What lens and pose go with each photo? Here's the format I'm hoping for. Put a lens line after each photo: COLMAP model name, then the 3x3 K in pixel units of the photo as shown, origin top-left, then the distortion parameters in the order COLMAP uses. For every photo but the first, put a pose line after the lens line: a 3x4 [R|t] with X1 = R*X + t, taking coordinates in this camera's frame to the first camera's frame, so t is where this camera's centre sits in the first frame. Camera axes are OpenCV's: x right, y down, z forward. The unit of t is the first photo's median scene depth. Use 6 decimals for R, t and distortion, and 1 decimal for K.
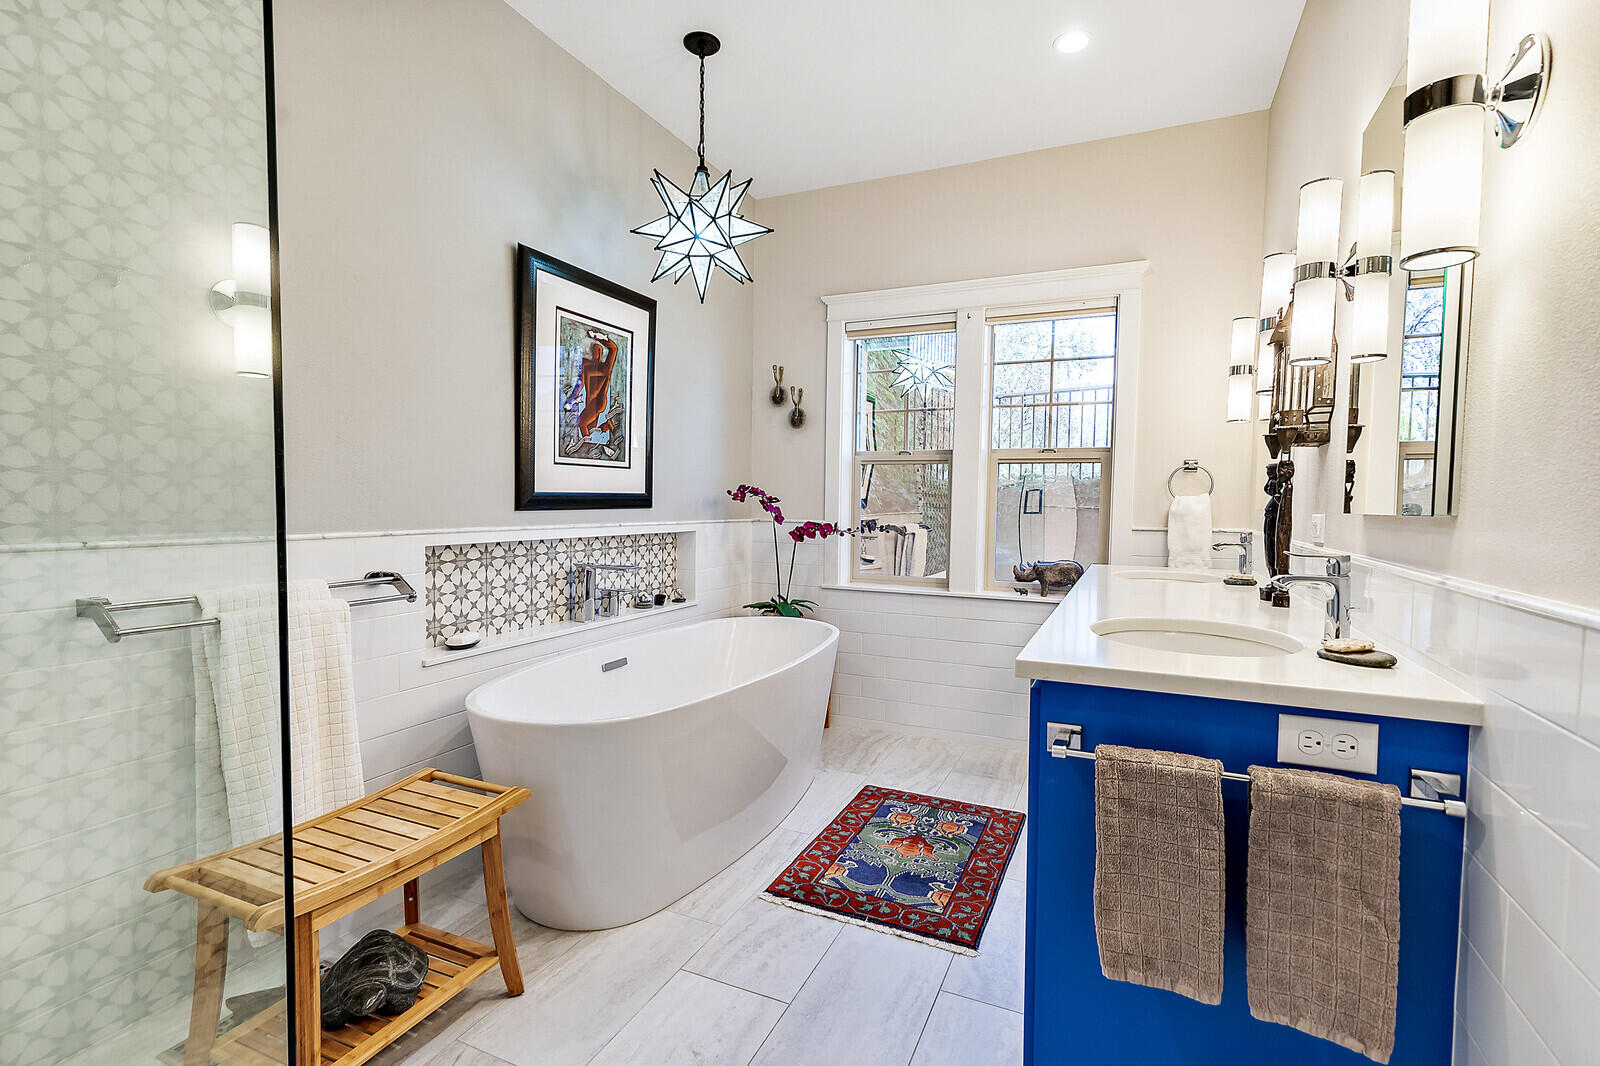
lens RADIAL K [[741.0, 0, 808.1], [0, 741.0, 538.9], [0, 0, 1]] dist [0.012087, -0.002978]
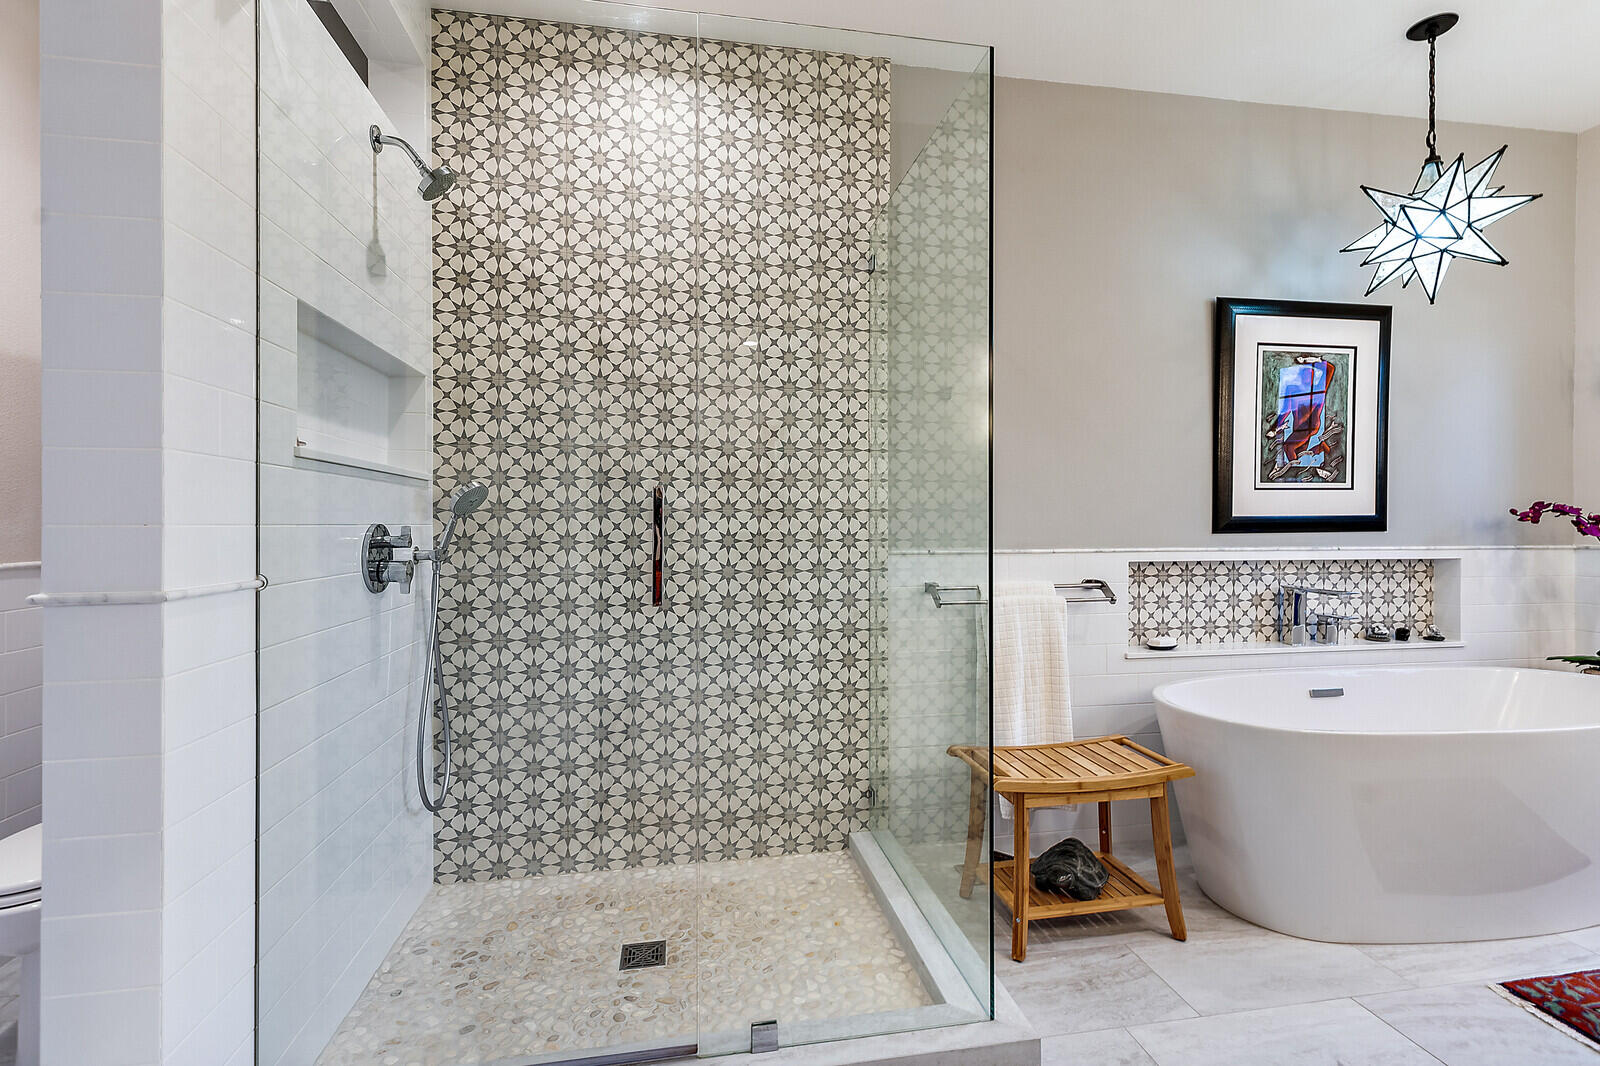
lens RADIAL K [[741.0, 0, 806.1], [0, 741.0, 519.5], [0, 0, 1]] dist [0.012087, -0.002978]
pose [[0.568523, -0.015989, -0.822512, 0.201241], [-0.033601, 0.998525, -0.042636, 0.010558], [0.821981, 0.051877, 0.567148, -0.154504]]
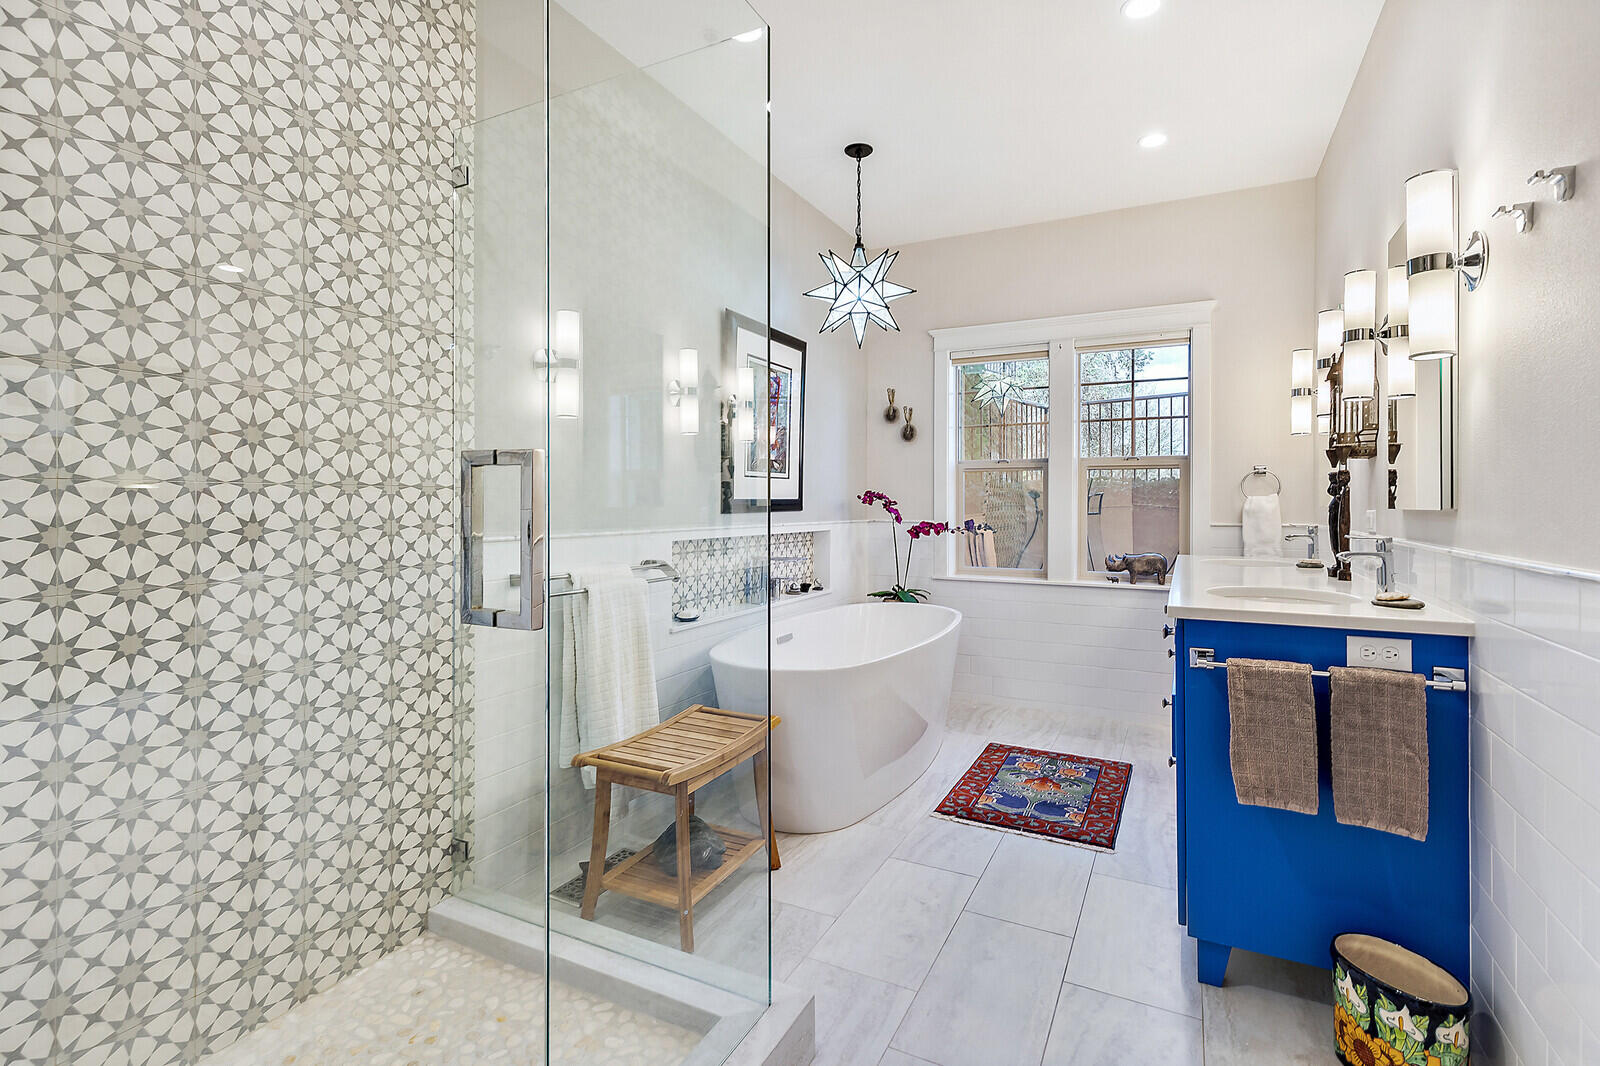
lens RADIAL K [[741.0, 0, 816.5], [0, 741.0, 501.1], [0, 0, 1]] dist [0.012087, -0.002978]
pose [[0.998849, -0.010221, -0.046855, -0.192696], [0.007625, 0.998443, -0.055252, 0.013685], [0.047347, 0.054831, 0.997372, -0.300372]]
